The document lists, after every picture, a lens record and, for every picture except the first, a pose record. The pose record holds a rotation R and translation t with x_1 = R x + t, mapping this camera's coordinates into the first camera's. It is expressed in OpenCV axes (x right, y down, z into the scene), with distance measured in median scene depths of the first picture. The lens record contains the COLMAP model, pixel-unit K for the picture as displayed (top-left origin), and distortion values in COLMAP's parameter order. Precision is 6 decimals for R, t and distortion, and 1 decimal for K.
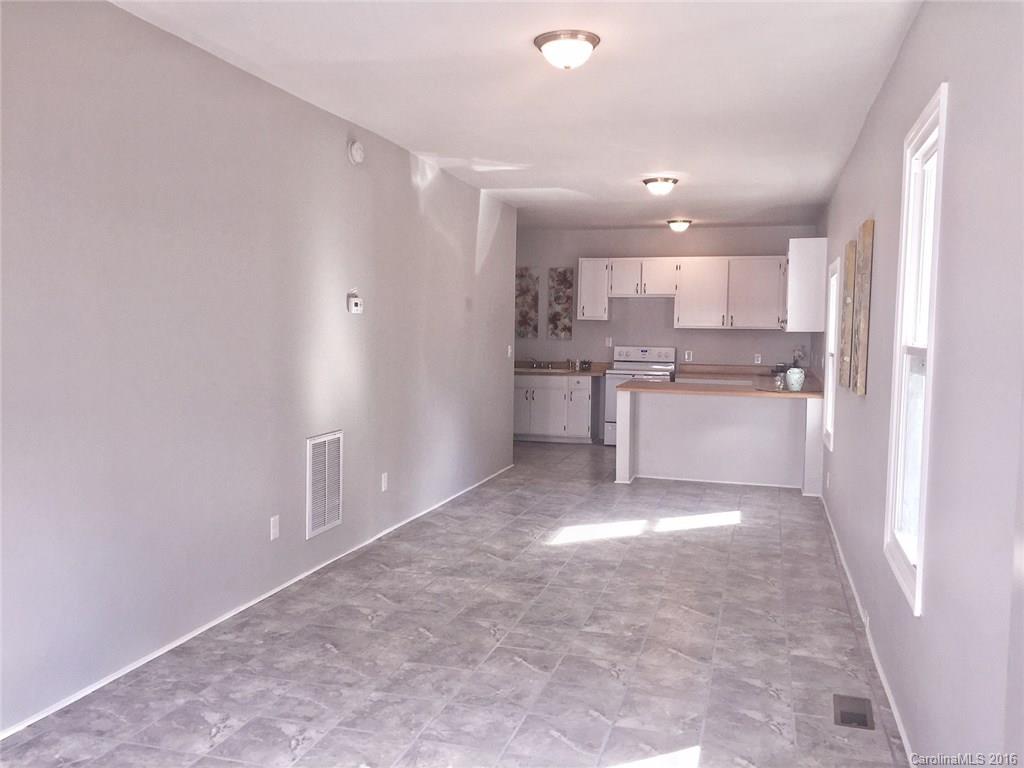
lens RADIAL K [[875.8, 0, 511.8], [0, 875.8, 389.2], [0, 0, 1]] dist [0.077707, -0.105319]
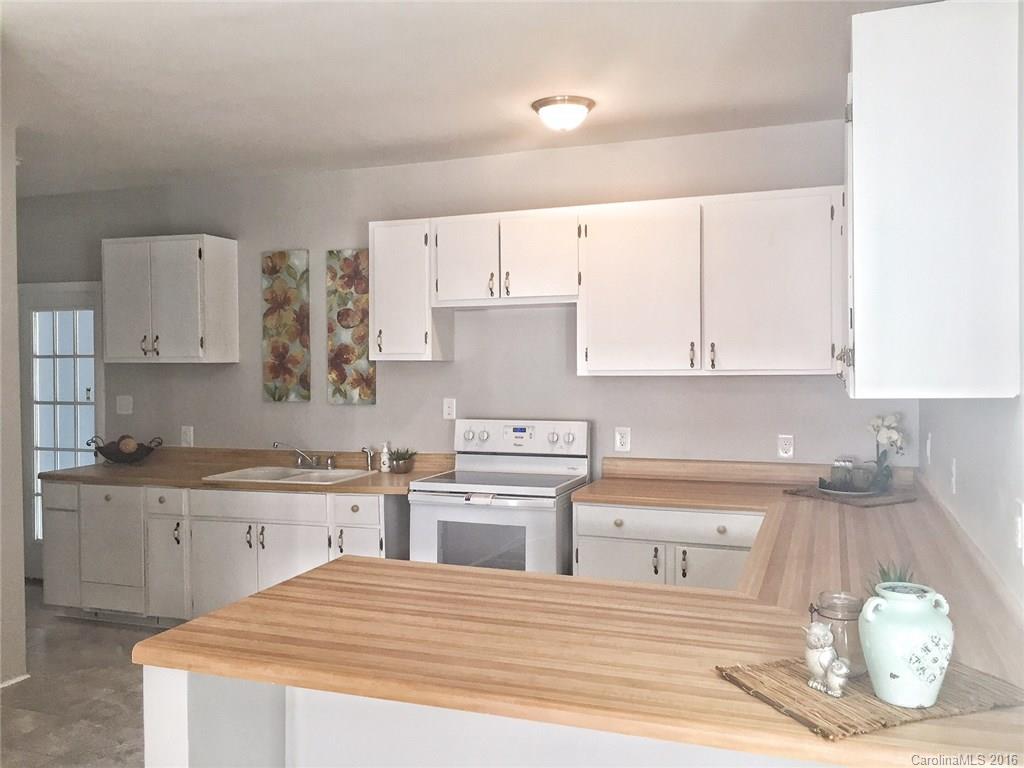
lens RADIAL K [[875.8, 0, 511.8], [0, 875.8, 389.2], [0, 0, 1]] dist [0.077707, -0.105319]
pose [[0.997264, -0.022871, -0.070301, 0.176574], [0.019908, 0.998895, -0.042564, -0.044732], [0.071197, 0.041048, 0.996617, 0.564039]]
